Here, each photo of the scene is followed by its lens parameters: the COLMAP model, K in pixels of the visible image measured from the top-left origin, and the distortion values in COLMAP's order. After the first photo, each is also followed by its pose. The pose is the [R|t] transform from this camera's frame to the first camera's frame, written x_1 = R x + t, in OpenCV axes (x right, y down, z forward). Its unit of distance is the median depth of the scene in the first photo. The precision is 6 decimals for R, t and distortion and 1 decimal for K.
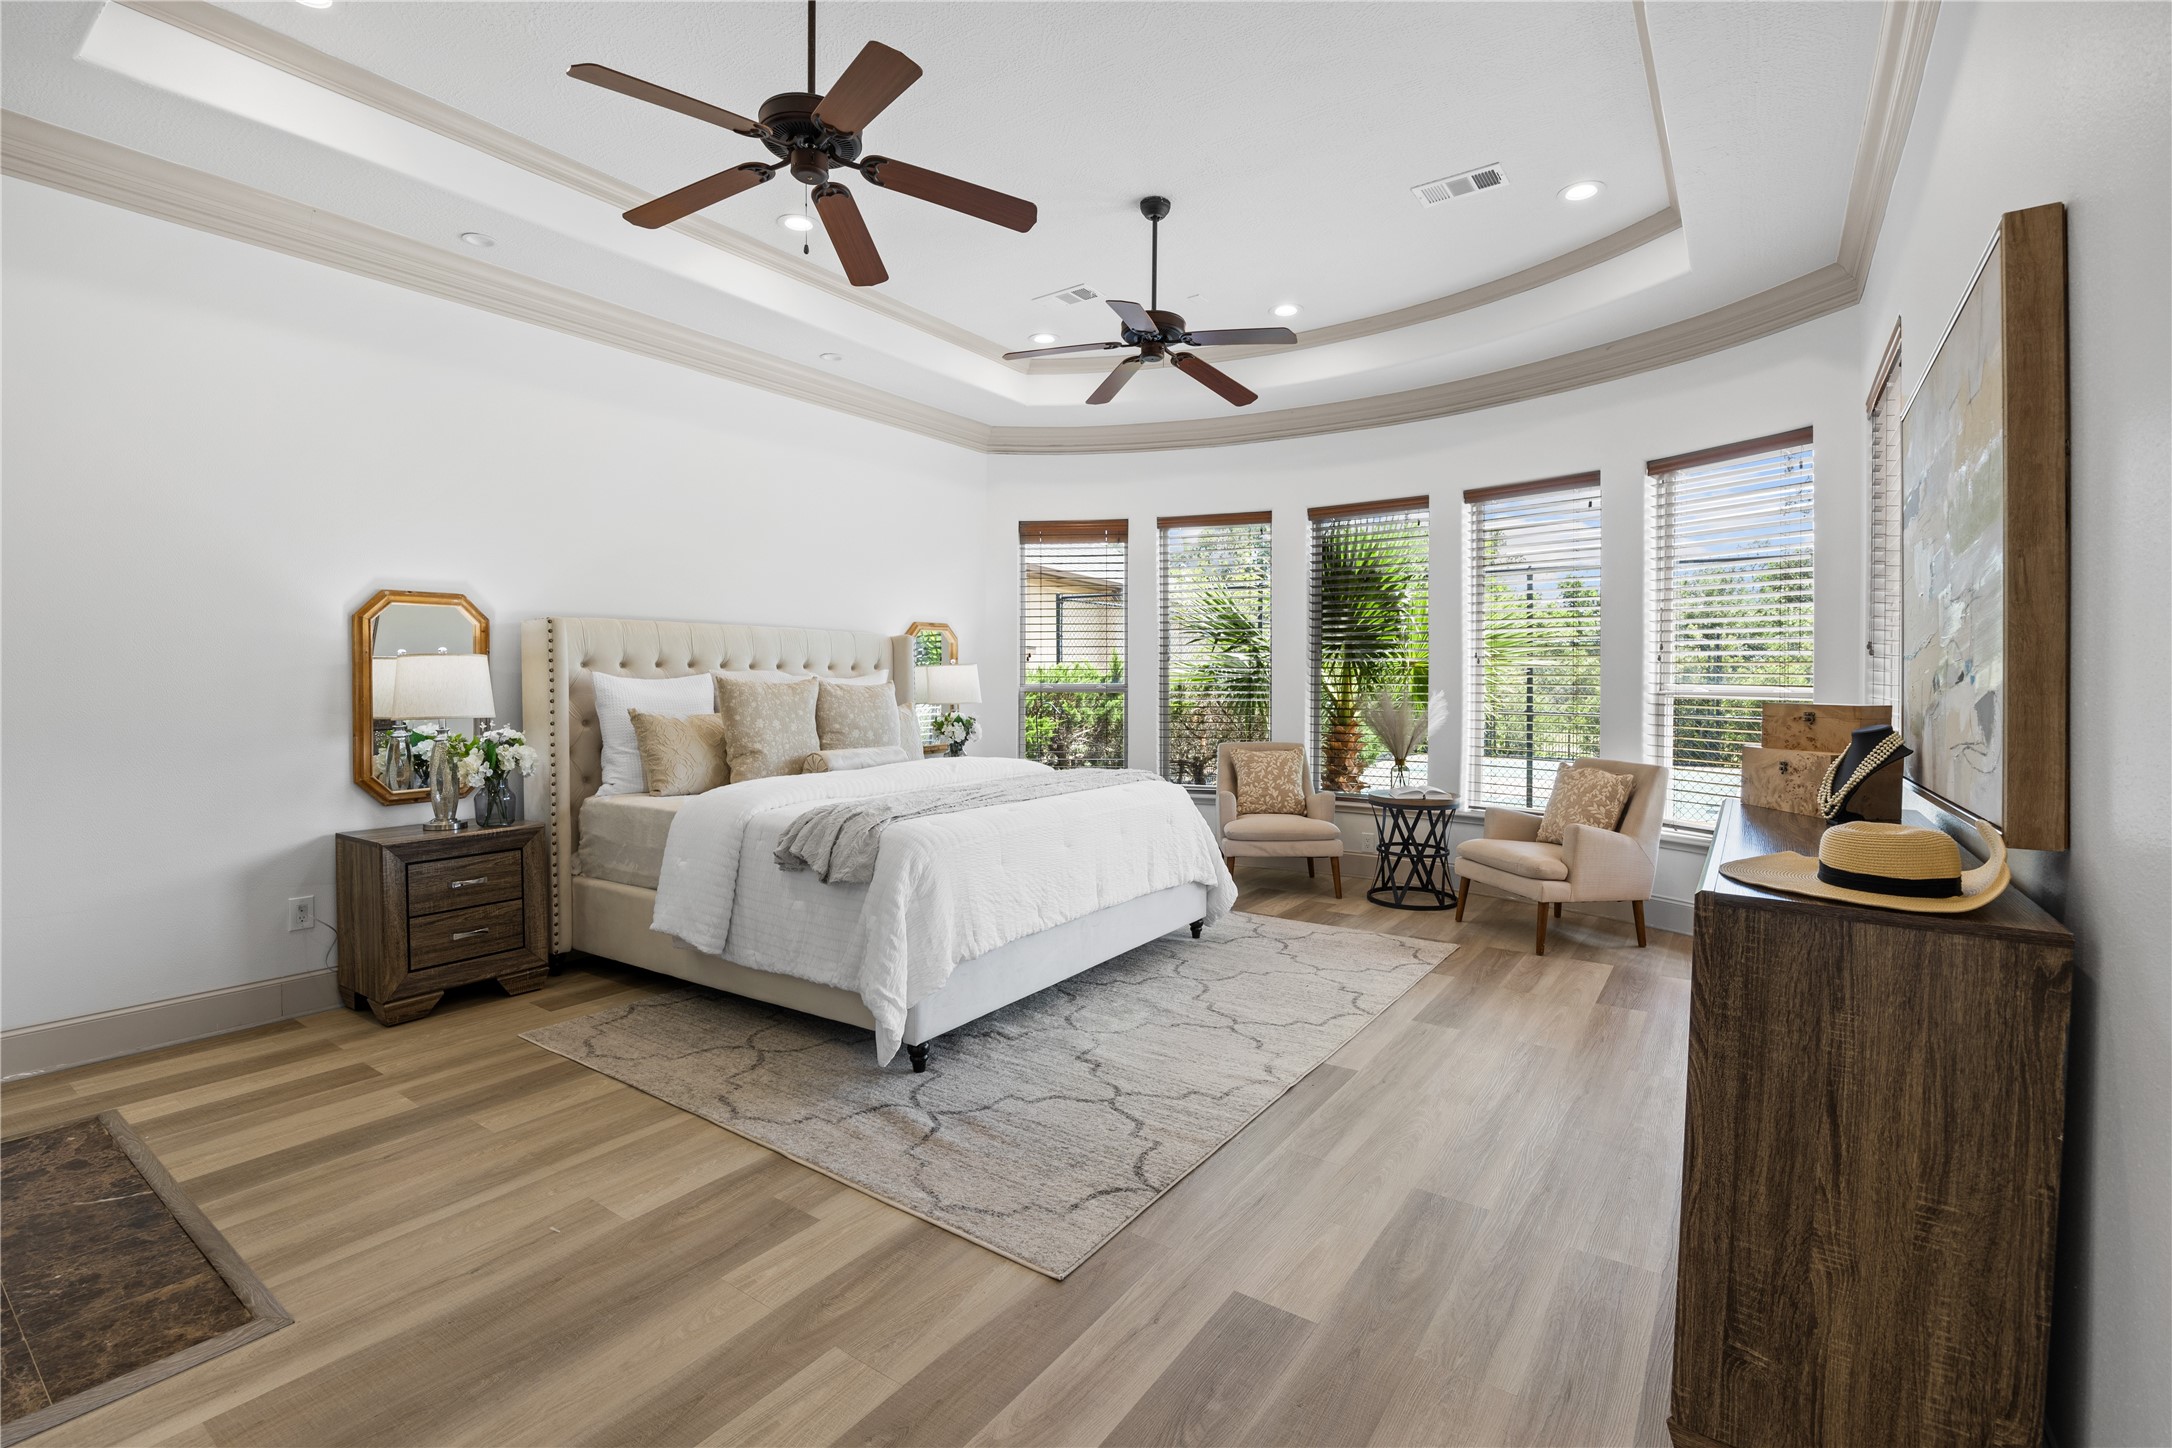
lens RADIAL K [[955.3, 0, 1074.4], [0, 955.3, 690.8], [0, 0, 1]] dist [-0.005395, -0.000098]
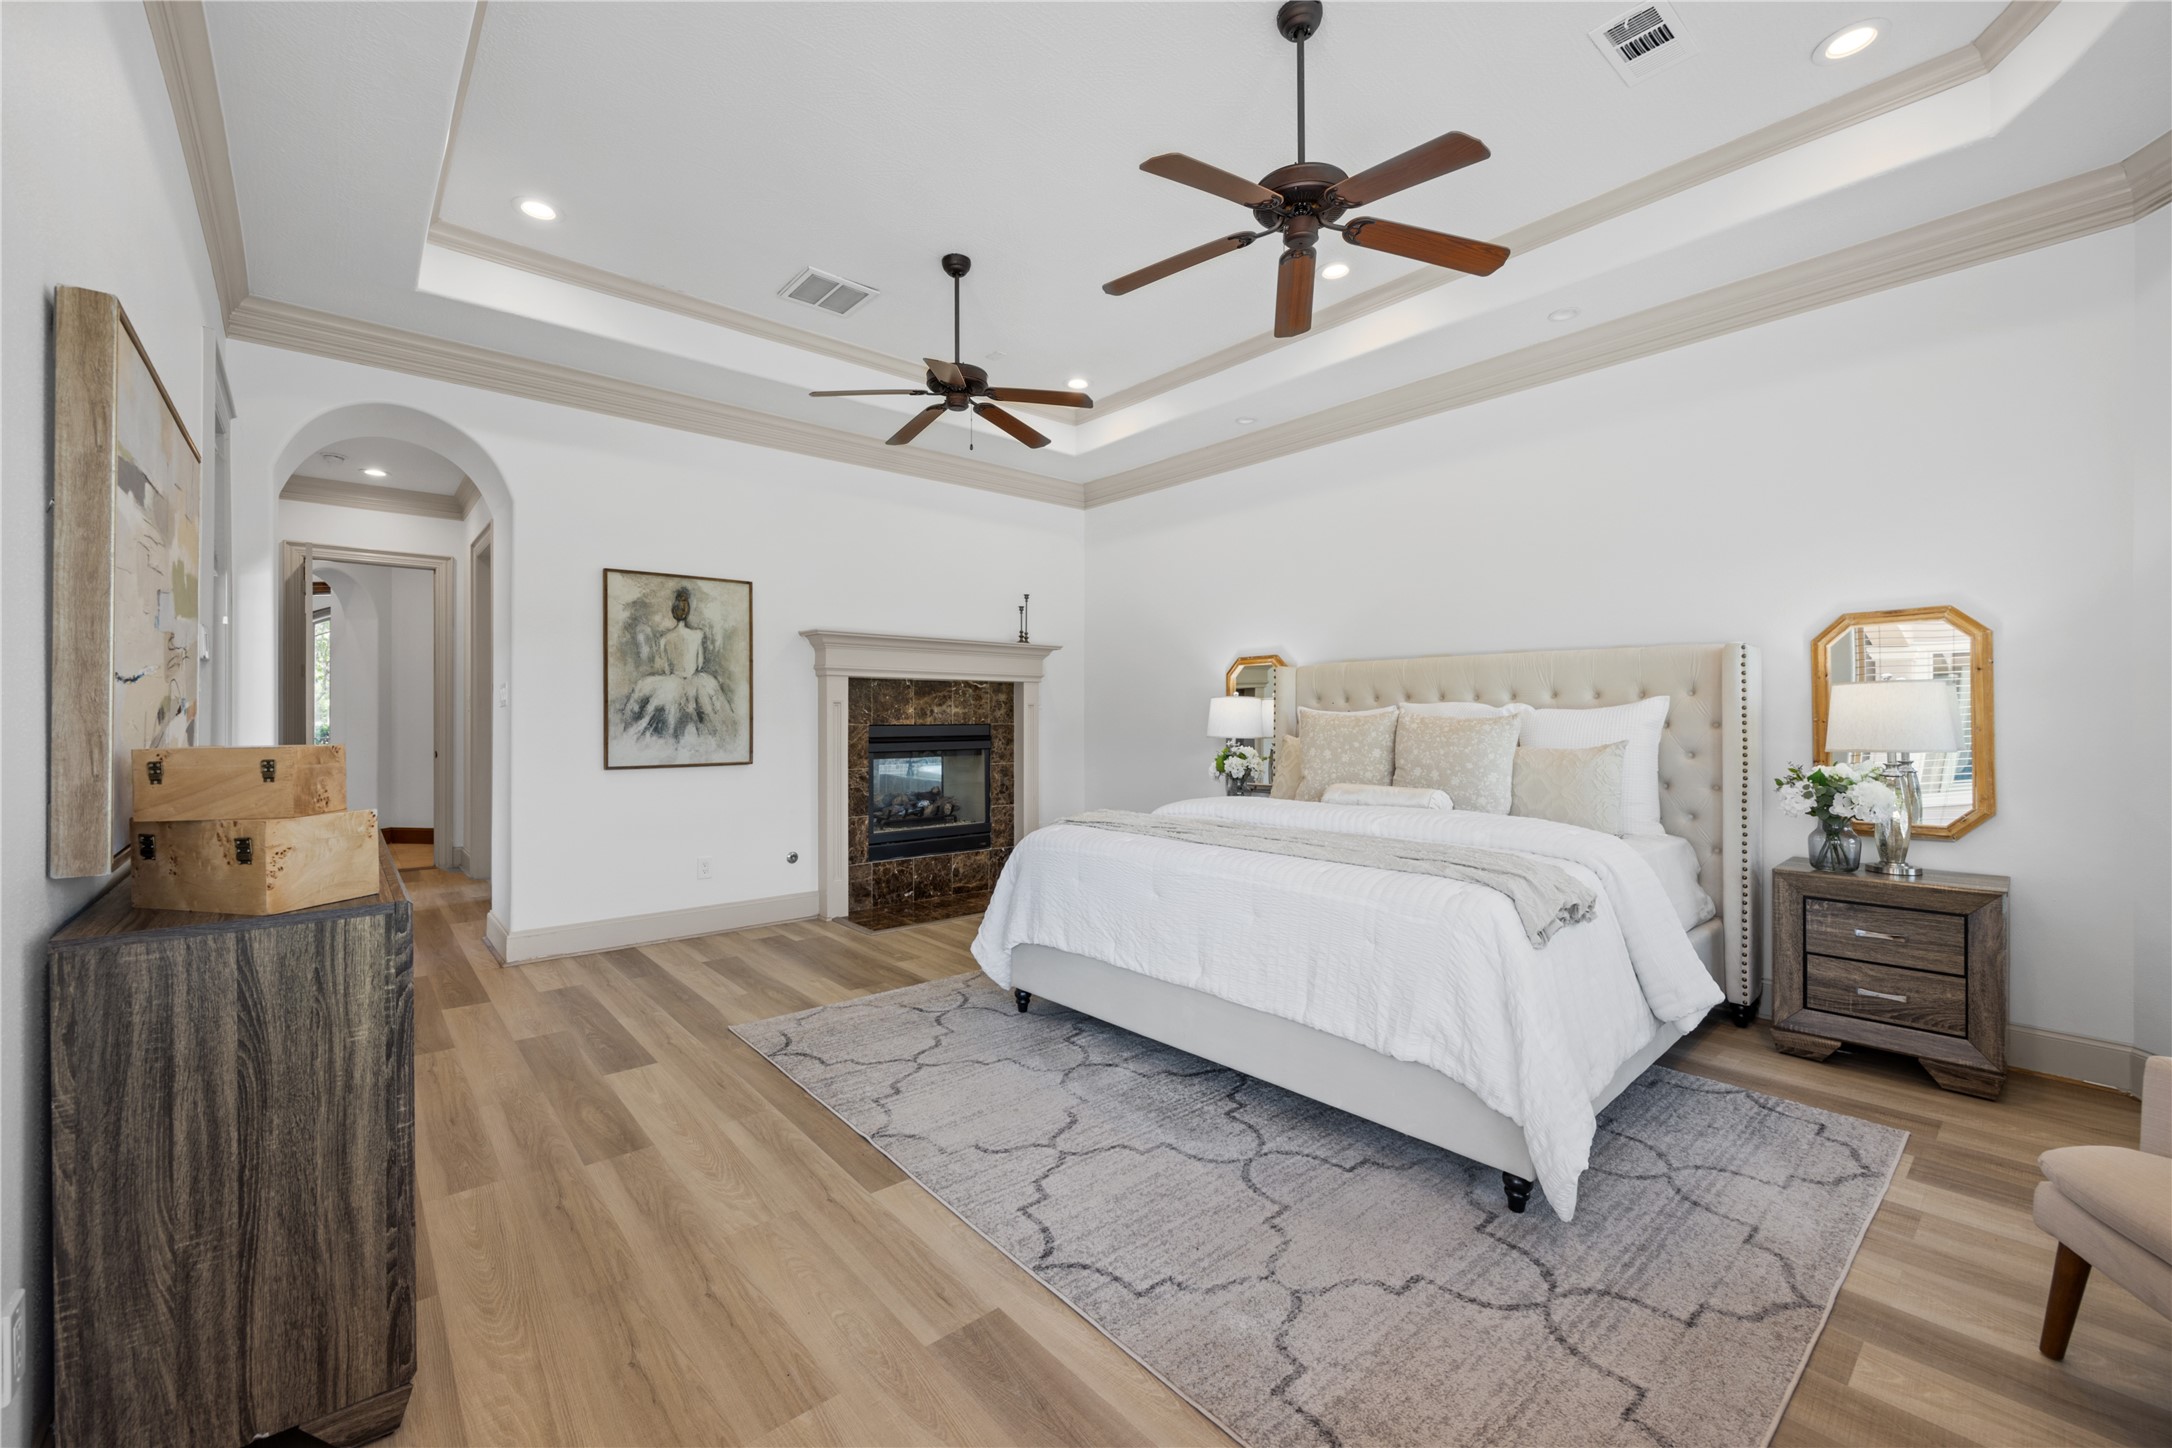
lens RADIAL K [[877.8, 0, 1087.4], [0, 877.8, 719.9], [0, 0, 1]] dist [-0.007776, -0.000384]
pose [[-0.233685, 0.003743, -0.972305, 0.914504], [-0.006482, 0.999964, 0.005408, -0.008131], [0.972291, 0.007566, -0.233652, 1.265650]]
